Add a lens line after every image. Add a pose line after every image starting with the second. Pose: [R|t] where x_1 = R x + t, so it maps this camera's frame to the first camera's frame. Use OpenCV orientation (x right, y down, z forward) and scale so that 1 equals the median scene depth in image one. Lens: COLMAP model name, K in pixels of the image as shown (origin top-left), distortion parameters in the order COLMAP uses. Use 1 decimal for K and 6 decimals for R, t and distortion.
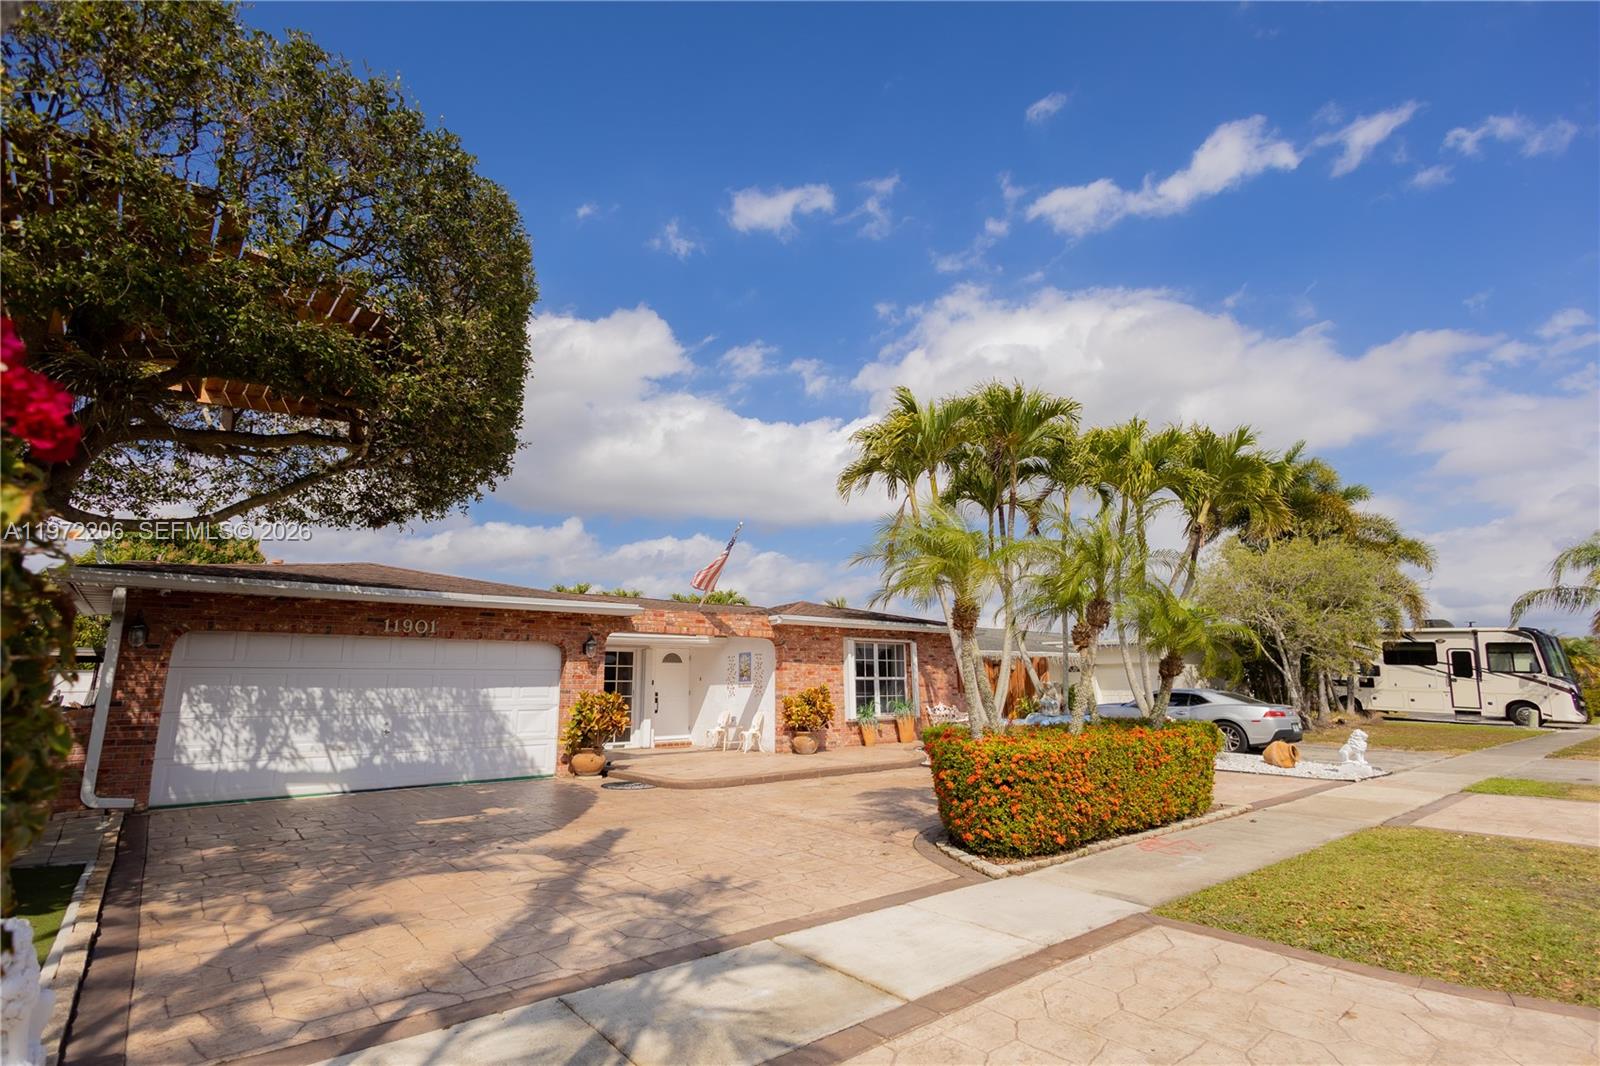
lens RADIAL K [[742.9, 0, 790.4], [0, 742.9, 533.0], [0, 0, 1]] dist [0.000411, 0.001271]
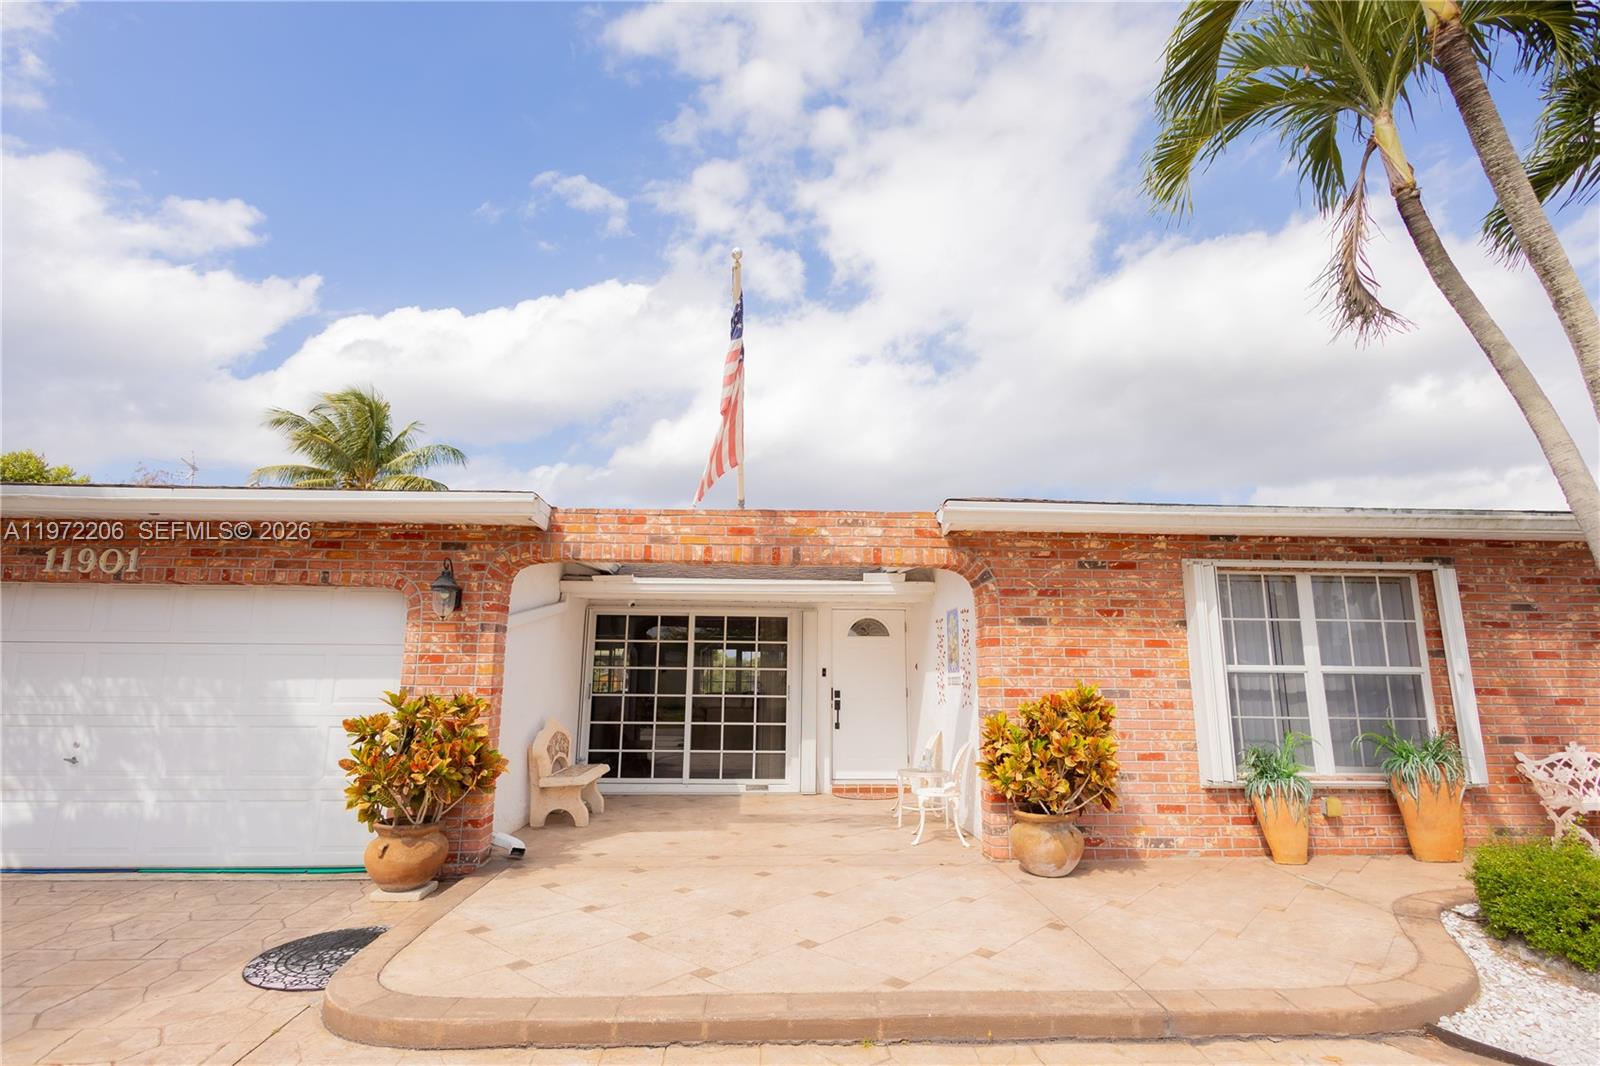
lens RADIAL K [[742.9, 0, 813.1], [0, 742.9, 538.4], [0, 0, 1]] dist [0.000411, 0.001271]
pose [[0.813609, -0.090561, -0.574317, 0.177809], [0.104734, 0.994464, -0.008439, 0.147667], [0.571902, -0.053285, 0.818590, 0.761600]]
